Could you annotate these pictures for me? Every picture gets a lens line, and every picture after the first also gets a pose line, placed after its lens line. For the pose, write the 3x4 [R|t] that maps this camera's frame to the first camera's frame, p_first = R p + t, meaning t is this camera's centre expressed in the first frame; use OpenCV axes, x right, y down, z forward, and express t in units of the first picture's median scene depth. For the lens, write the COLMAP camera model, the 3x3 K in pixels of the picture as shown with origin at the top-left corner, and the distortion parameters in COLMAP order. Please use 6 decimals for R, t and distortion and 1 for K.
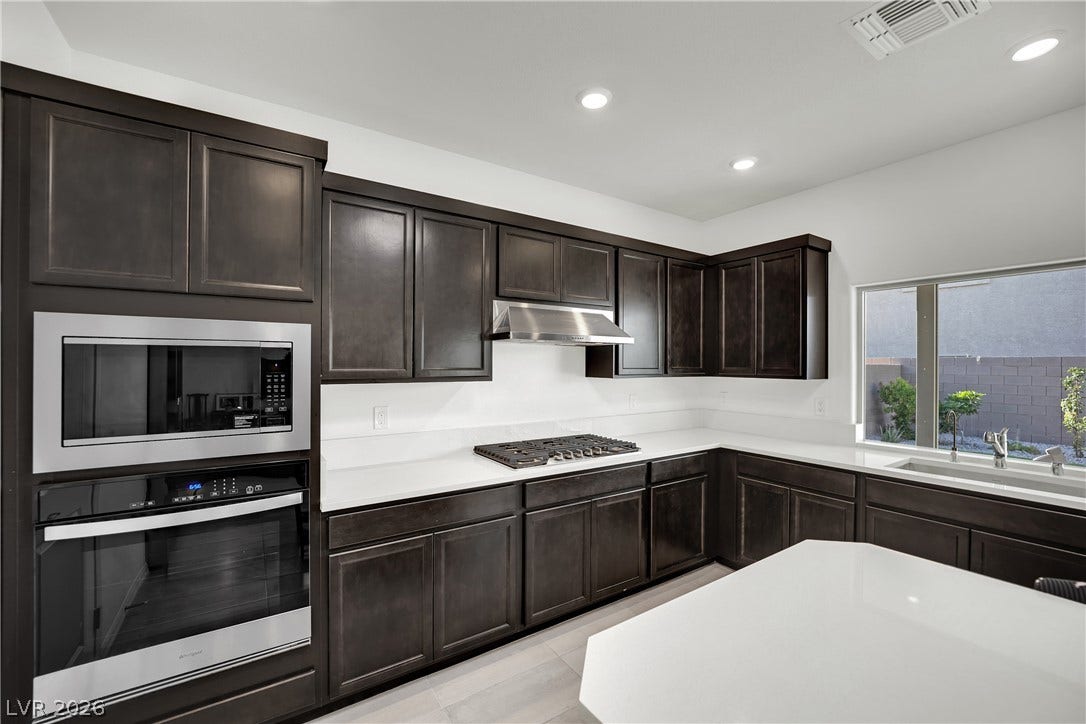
lens RADIAL K [[442.0, 0, 538.1], [0, 442.0, 369.3], [0, 0, 1]] dist [-0.011564, 0.001256]
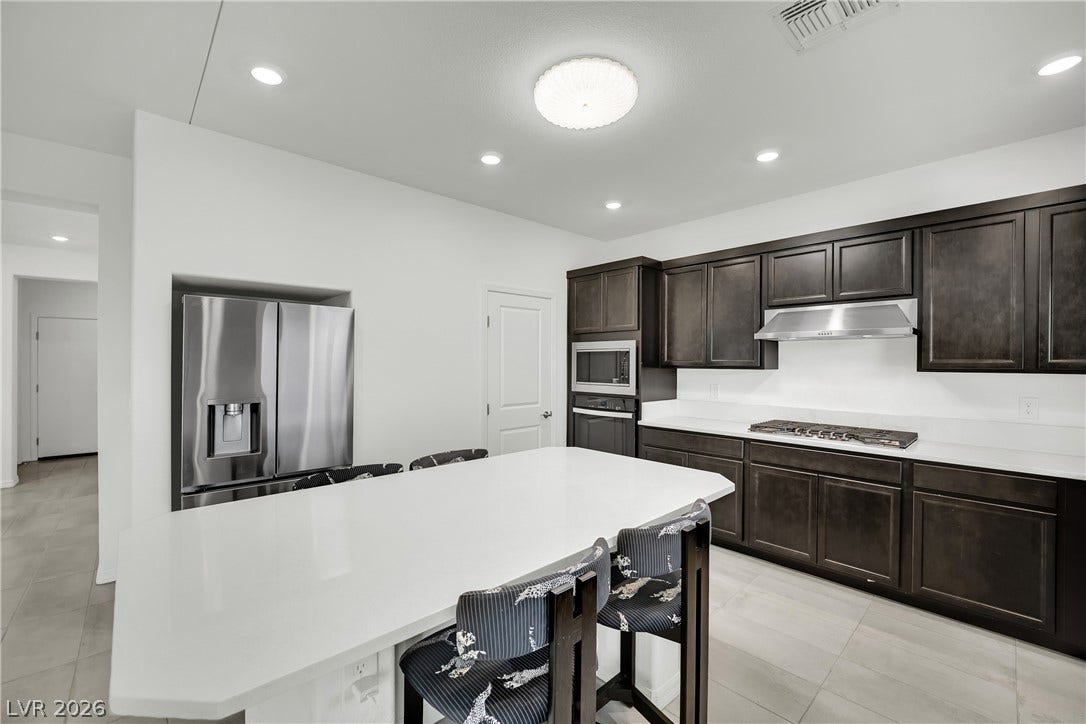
lens RADIAL K [[442.0, 0, 537.7], [0, 442.0, 361.2], [0, 0, 1]] dist [-0.011564, 0.001256]
pose [[0.165444, 0.004671, -0.986208, 1.192986], [-0.003961, 0.999984, 0.004072, -0.001580], [0.986211, 0.003233, 0.165459, 0.096642]]
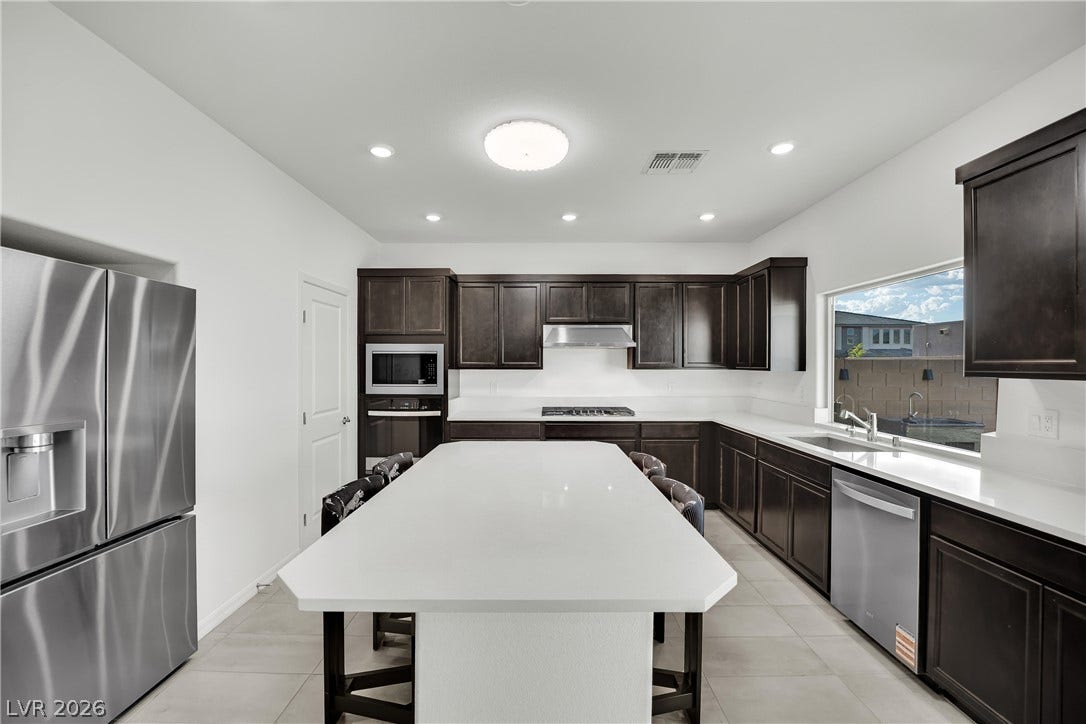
lens RADIAL K [[442.0, 0, 528.2], [0, 442.0, 361.9], [0, 0, 1]] dist [-0.011564, 0.001256]
pose [[0.824034, -0.000713, -0.566540, 0.935123], [-0.004144, 0.999965, -0.007286, 0.010539], [0.566526, 0.008352, 0.824002, -0.564956]]
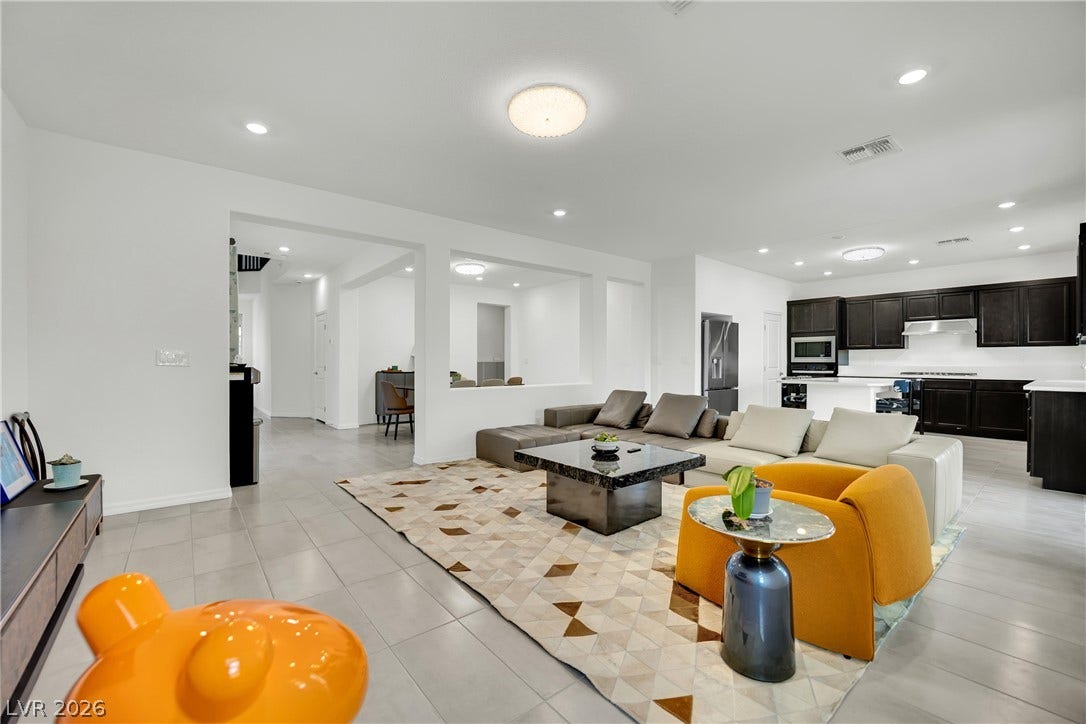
lens RADIAL K [[442.0, 0, 541.6], [0, 442.0, 361.2], [0, 0, 1]] dist [-0.011564, 0.001256]
pose [[0.107989, 0.002049, -0.994150, 2.811863], [-0.003188, 0.999993, 0.001715, 0.123957], [0.994147, 0.002984, 0.107994, -1.934654]]
